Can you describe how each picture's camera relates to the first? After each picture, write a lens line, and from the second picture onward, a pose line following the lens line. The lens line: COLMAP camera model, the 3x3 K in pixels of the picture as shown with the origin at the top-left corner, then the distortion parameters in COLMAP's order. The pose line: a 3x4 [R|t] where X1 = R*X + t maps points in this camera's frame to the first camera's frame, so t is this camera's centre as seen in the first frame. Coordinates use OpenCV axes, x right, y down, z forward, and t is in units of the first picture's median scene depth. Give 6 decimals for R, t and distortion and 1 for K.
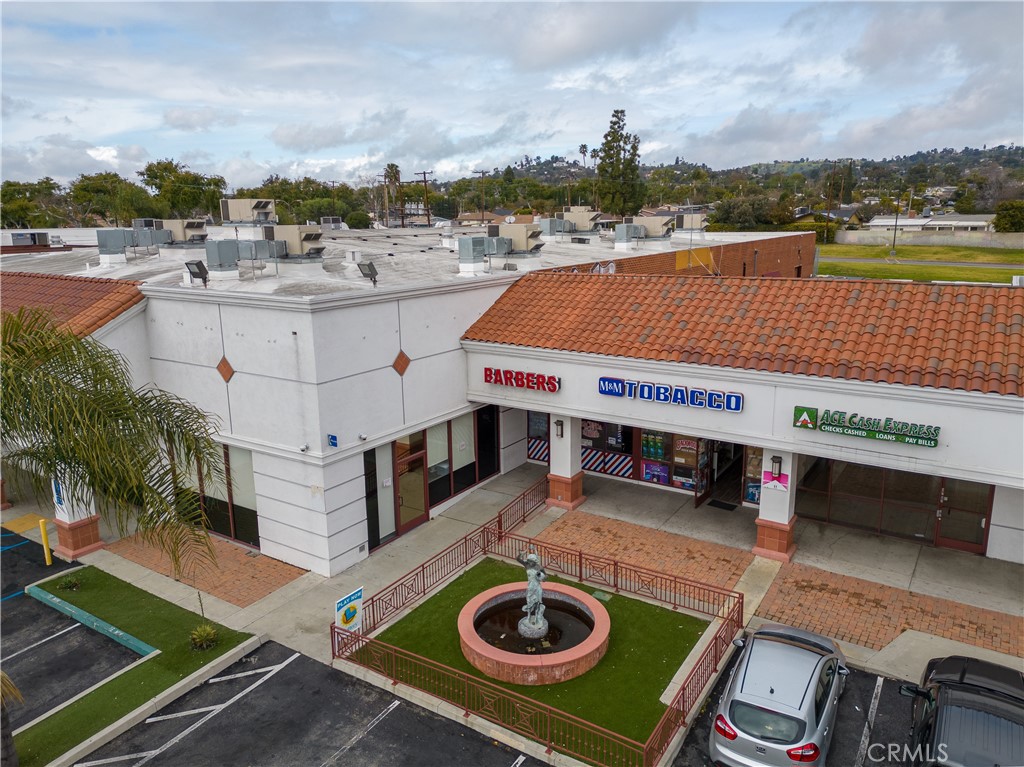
lens RADIAL K [[721.0, 0, 508.9], [0, 721.0, 382.7], [0, 0, 1]] dist [0.067863, -0.068973]
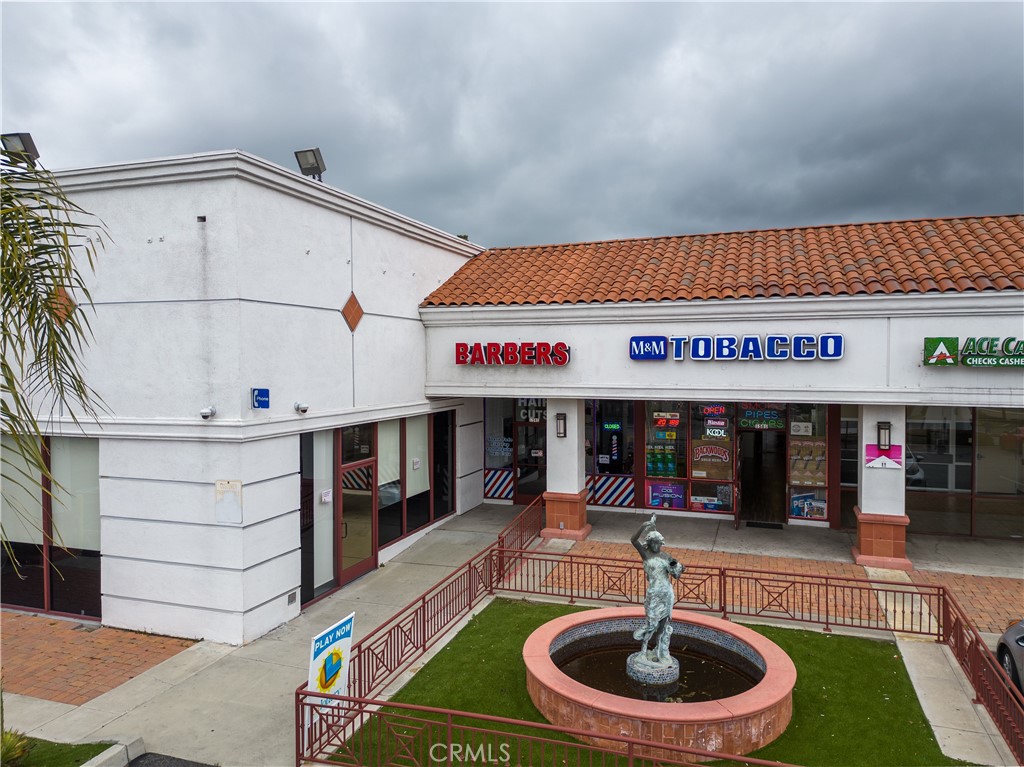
lens RADIAL K [[721.0, 0, 515.3], [0, 721.0, 380.5], [0, 0, 1]] dist [0.067863, -0.068973]
pose [[0.970812, 0.002686, 0.239825, -0.165934], [0.042793, 0.981952, -0.184224, 0.168069], [-0.235992, 0.189110, 0.953176, 0.338737]]
